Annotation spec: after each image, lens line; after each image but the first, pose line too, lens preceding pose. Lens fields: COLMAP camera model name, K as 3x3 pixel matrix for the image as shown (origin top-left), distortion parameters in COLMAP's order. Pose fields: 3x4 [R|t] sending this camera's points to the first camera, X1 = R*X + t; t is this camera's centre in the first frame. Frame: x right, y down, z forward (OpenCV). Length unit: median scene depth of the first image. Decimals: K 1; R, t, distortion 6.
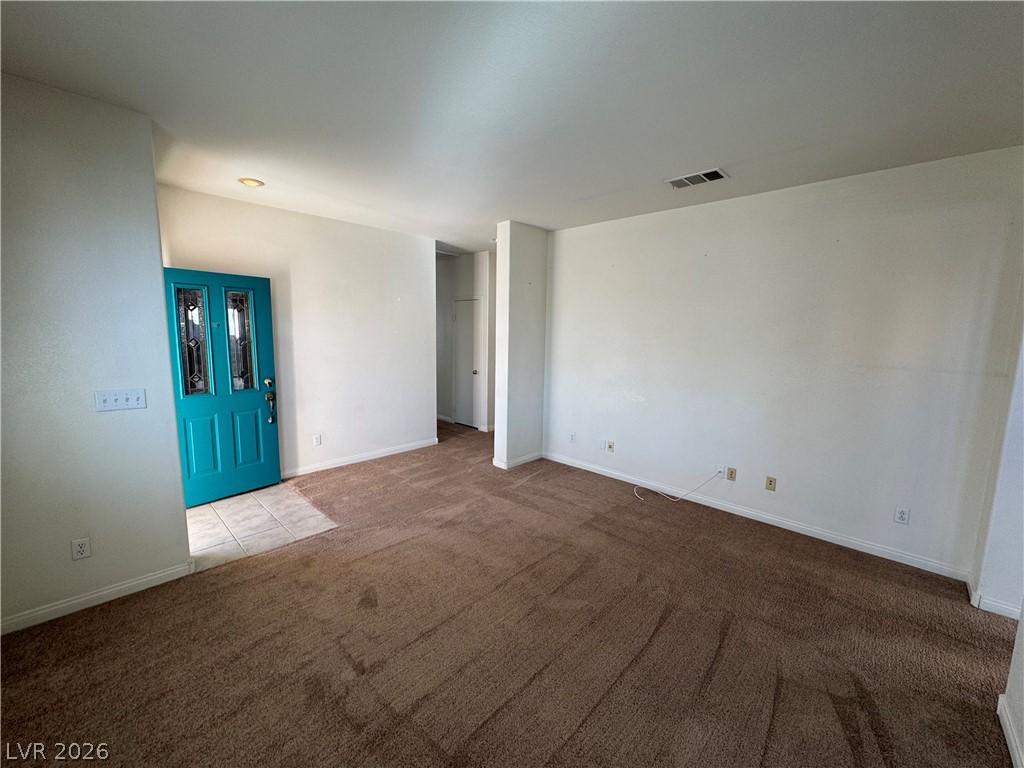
lens RADIAL K [[411.3, 0, 511.9], [0, 411.3, 382.0], [0, 0, 1]] dist [-0.003119, 0.000410]
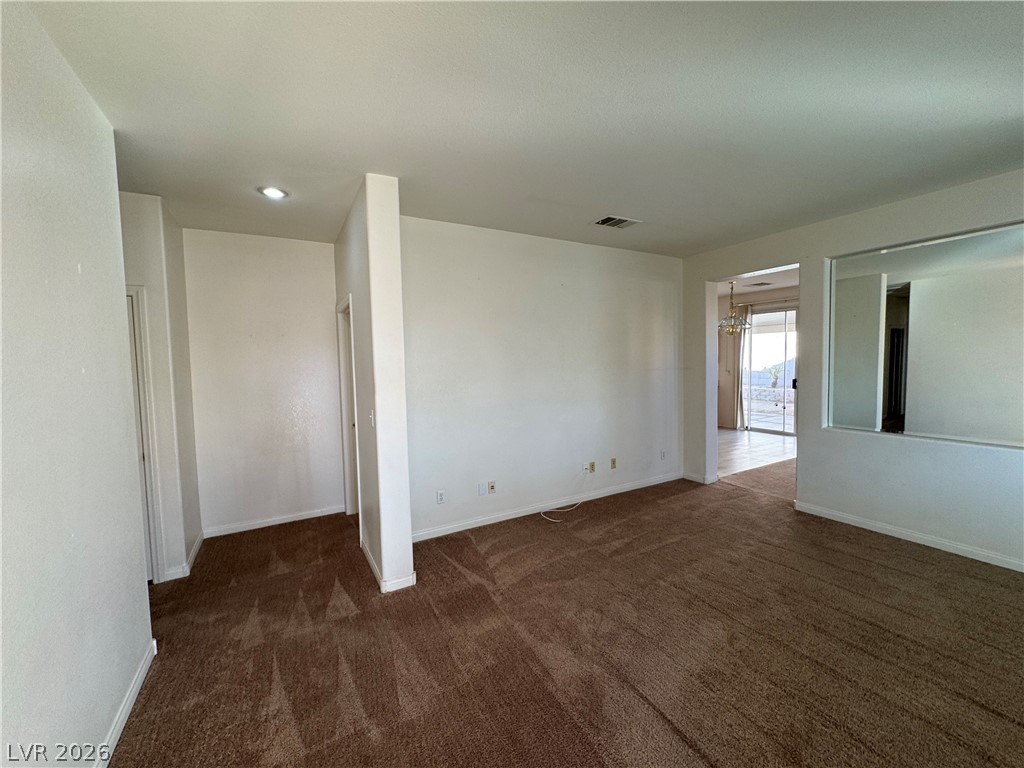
lens RADIAL K [[411.3, 0, 511.9], [0, 411.3, 382.0], [0, 0, 1]] dist [-0.003119, 0.000410]
pose [[0.280081, -0.078037, 0.956799, -0.645399], [0.145454, 0.988633, 0.038055, -0.102484], [-0.948893, 0.128512, 0.288248, 0.787650]]
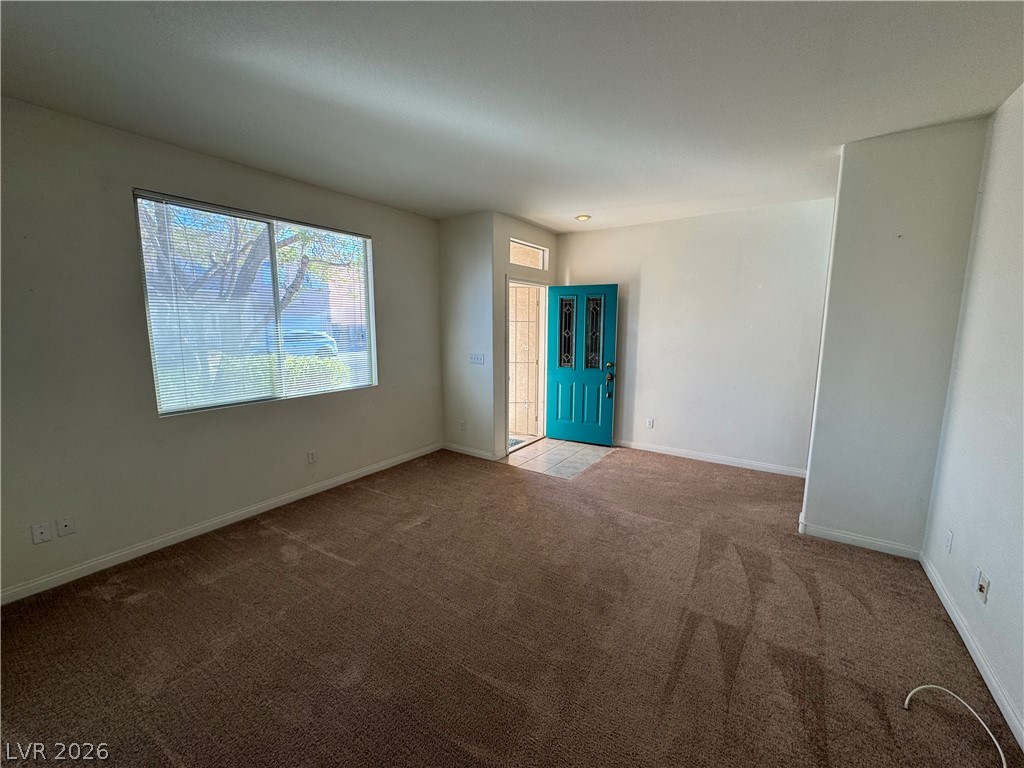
lens RADIAL K [[411.3, 0, 511.9], [0, 411.3, 382.0], [0, 0, 1]] dist [-0.003119, 0.000410]
pose [[0.162940, 0.121504, -0.979126, 0.634020], [-0.125735, 0.986854, 0.101539, -0.041393], [0.978591, 0.106565, 0.176076, 0.492103]]
